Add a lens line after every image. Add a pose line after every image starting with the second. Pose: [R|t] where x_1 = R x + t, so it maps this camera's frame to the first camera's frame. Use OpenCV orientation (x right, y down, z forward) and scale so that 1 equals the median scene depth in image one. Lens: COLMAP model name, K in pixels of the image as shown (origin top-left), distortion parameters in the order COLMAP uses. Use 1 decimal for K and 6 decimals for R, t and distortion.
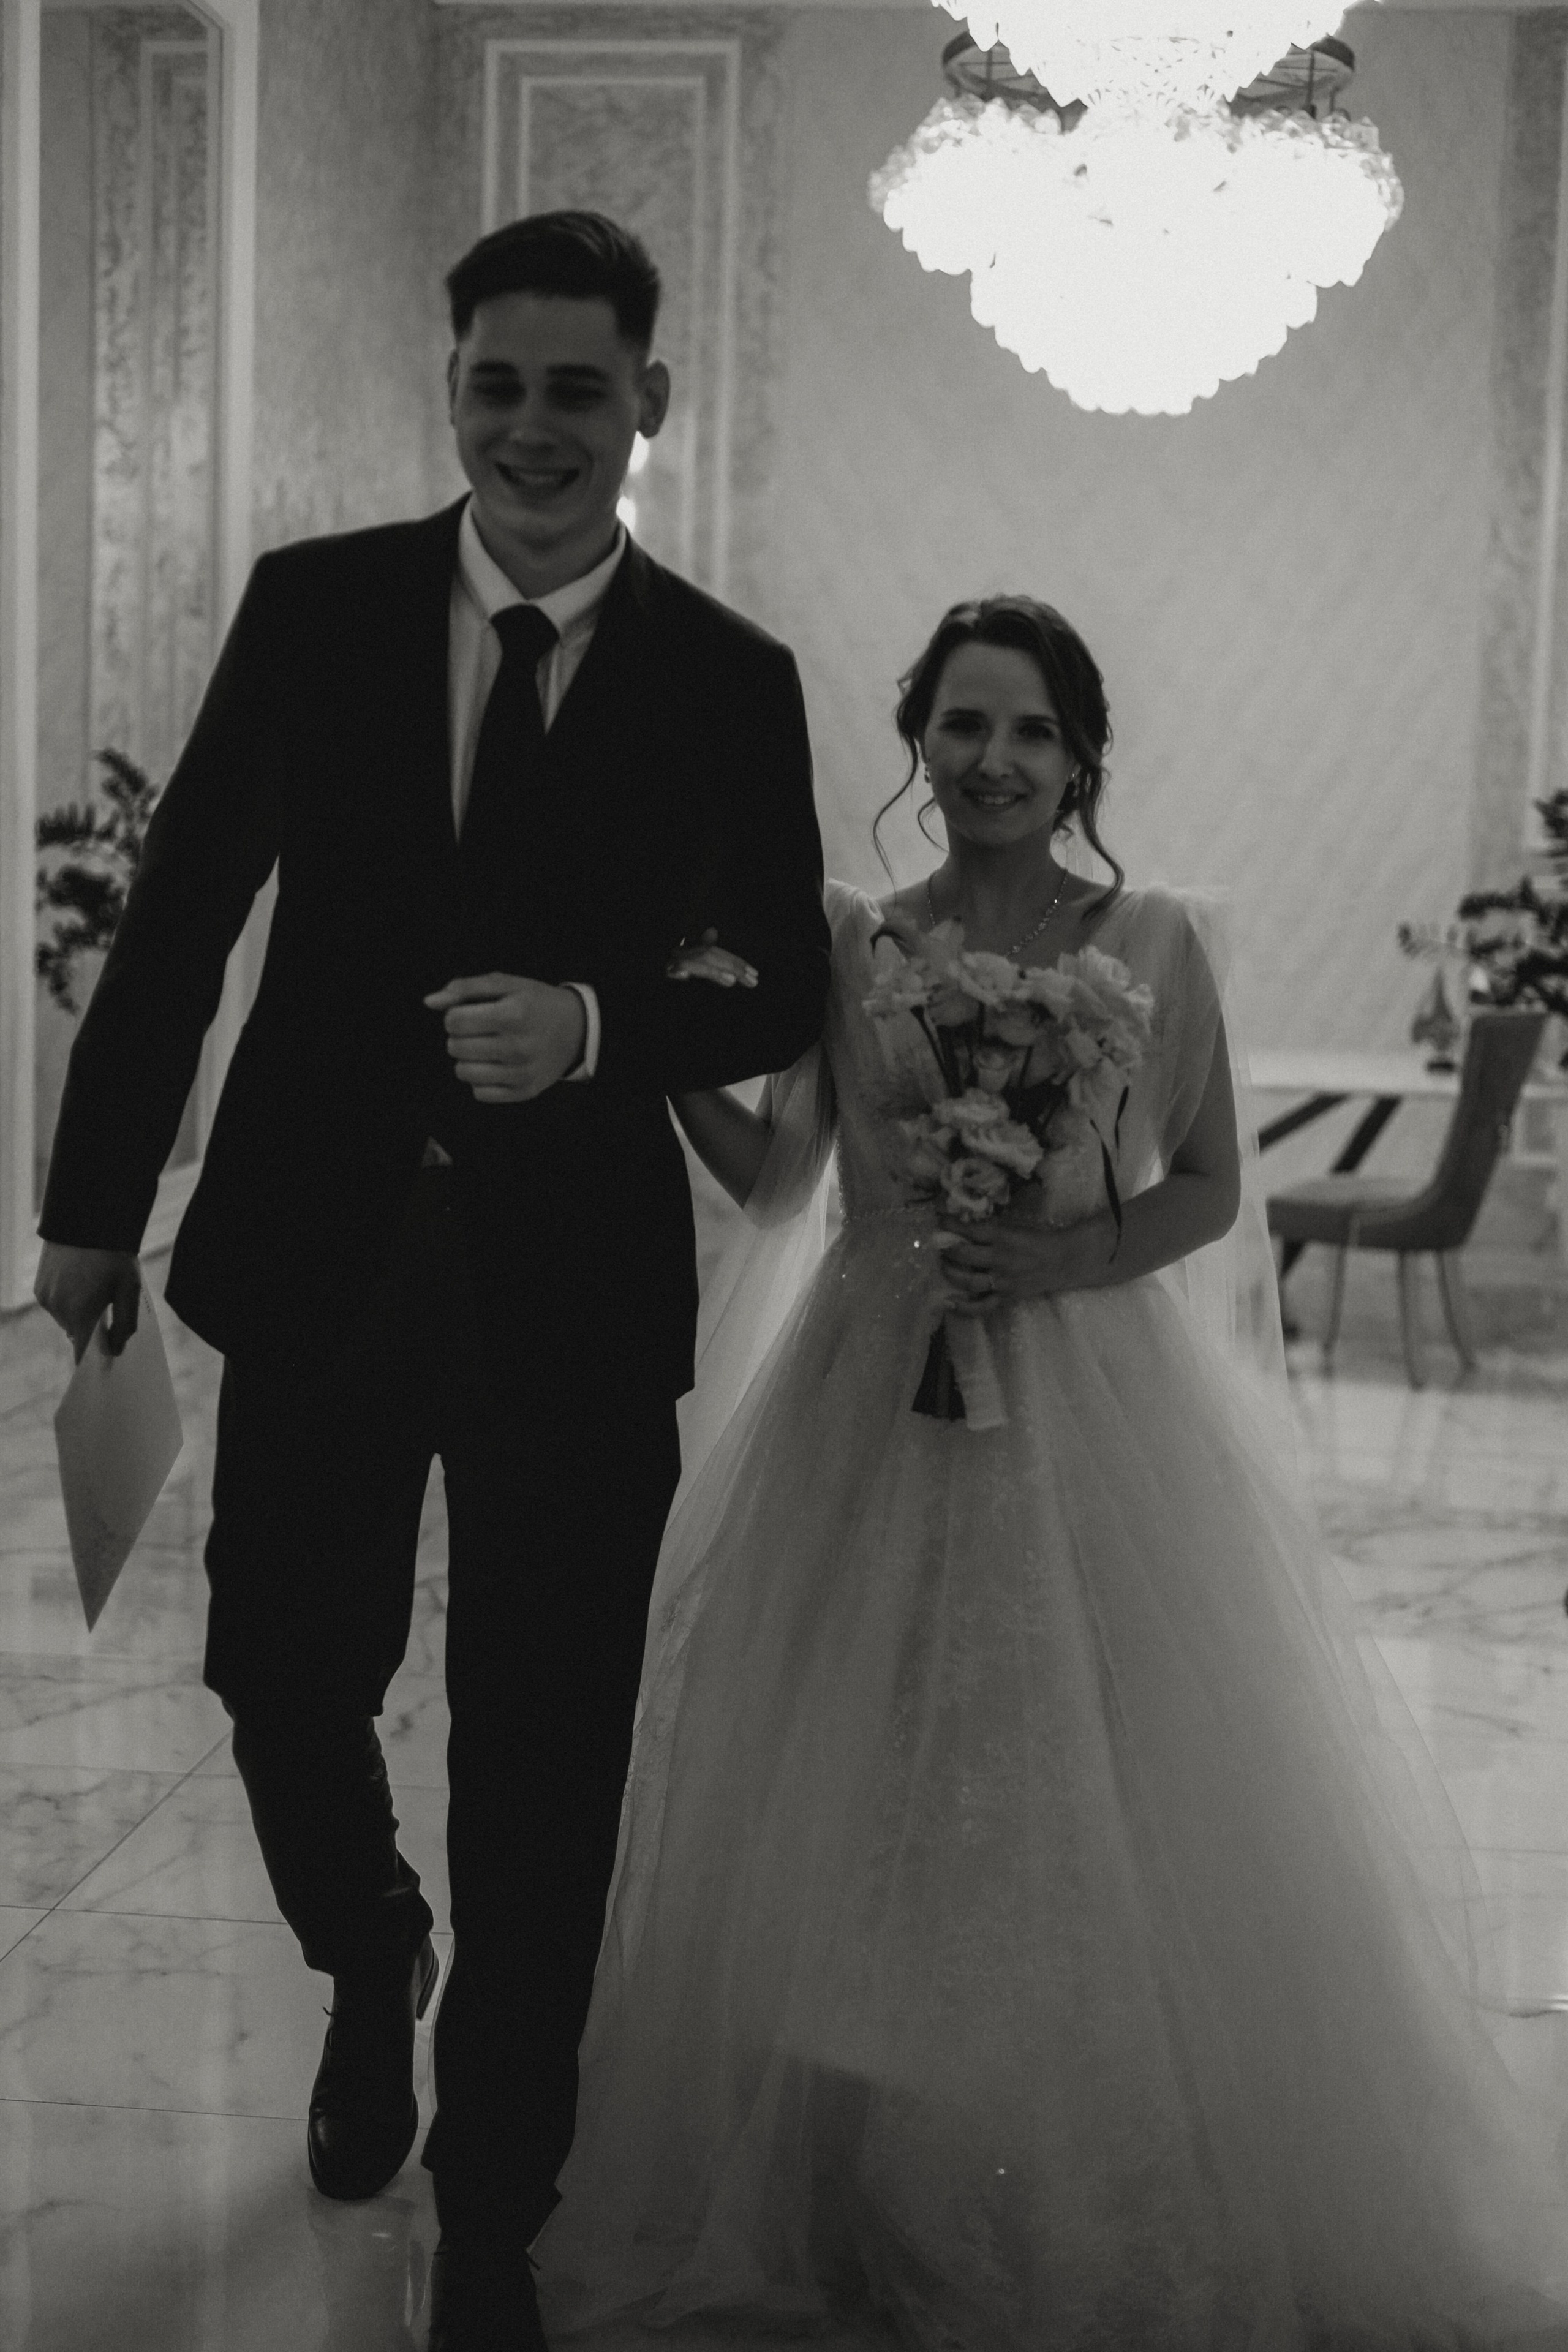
lens RADIAL K [[3256.0, 0, 780.0], [0, 3256.0, 1175.6], [0, 0, 1]] dist [-0.000258, 0.000000]
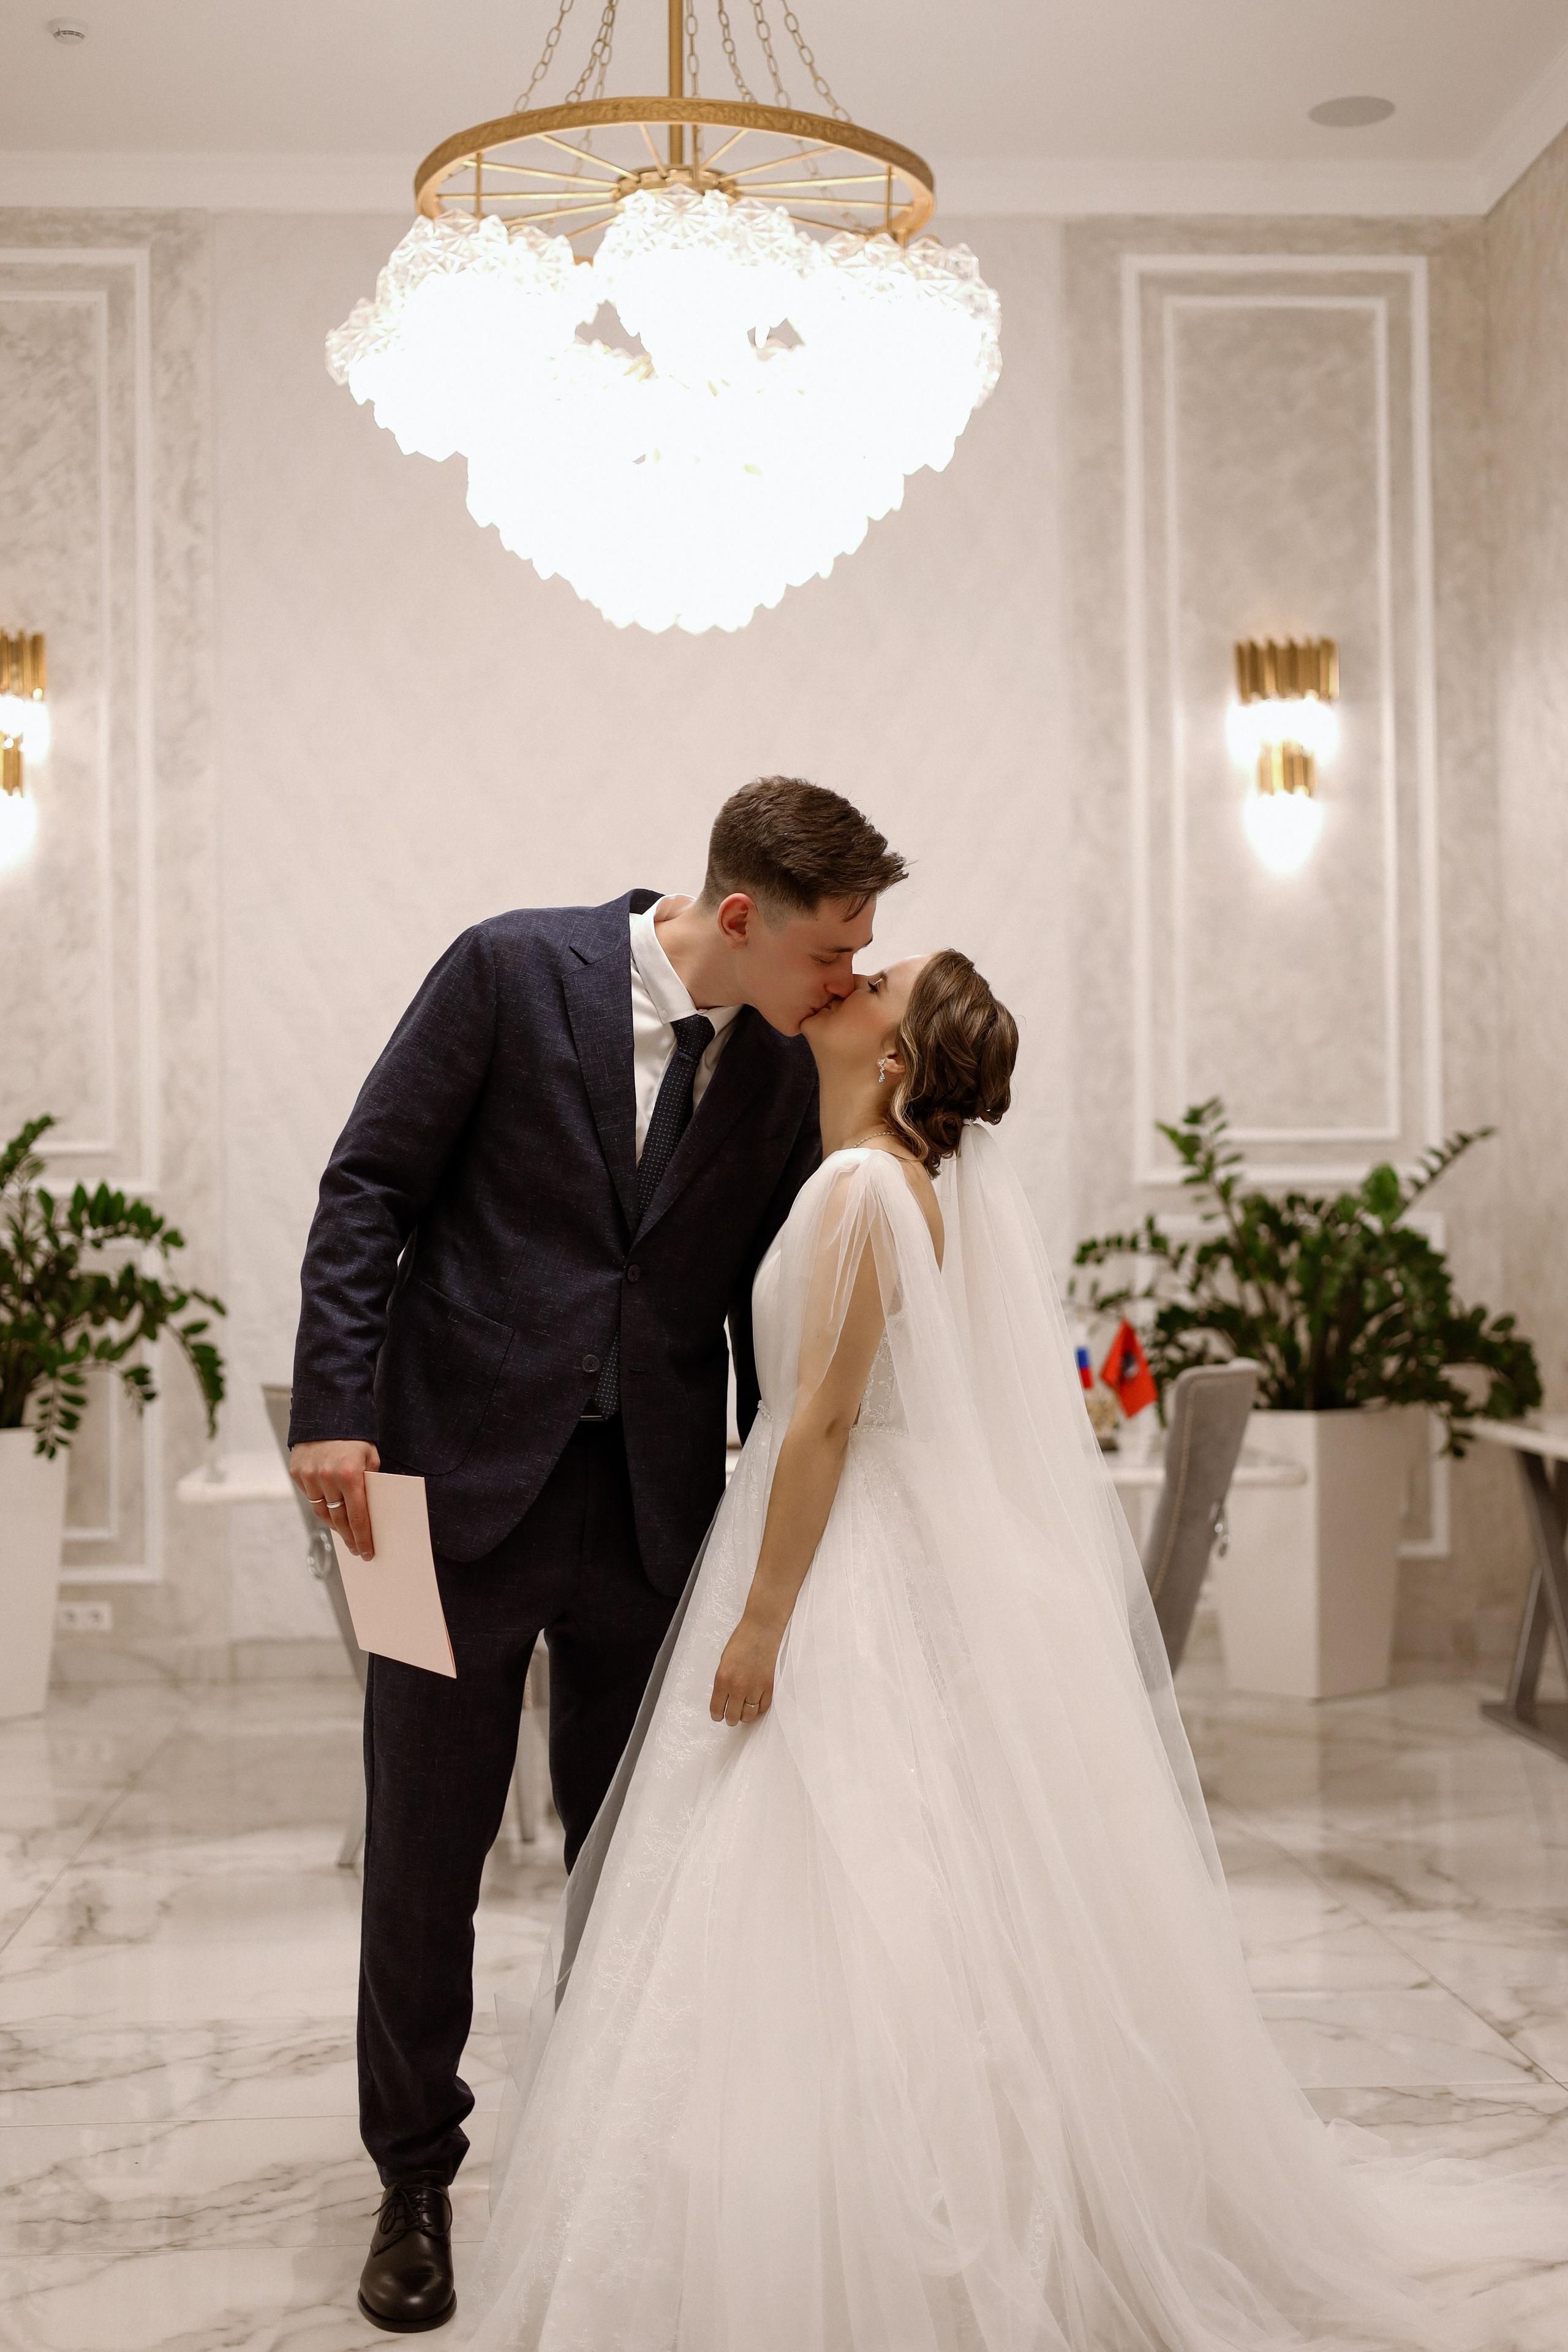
lens RADIAL K [[3256.0, 0, 757.8], [0, 3256.0, 1182.8], [0, 0, 1]] dist [-0.000258, 0.000000]
pose [[0.985452, -0.036868, 0.165905, -0.005862], [0.057019, 0.991329, -0.118388, -0.006899], [-0.160102, 0.126125, 0.979010, 0.196992]]
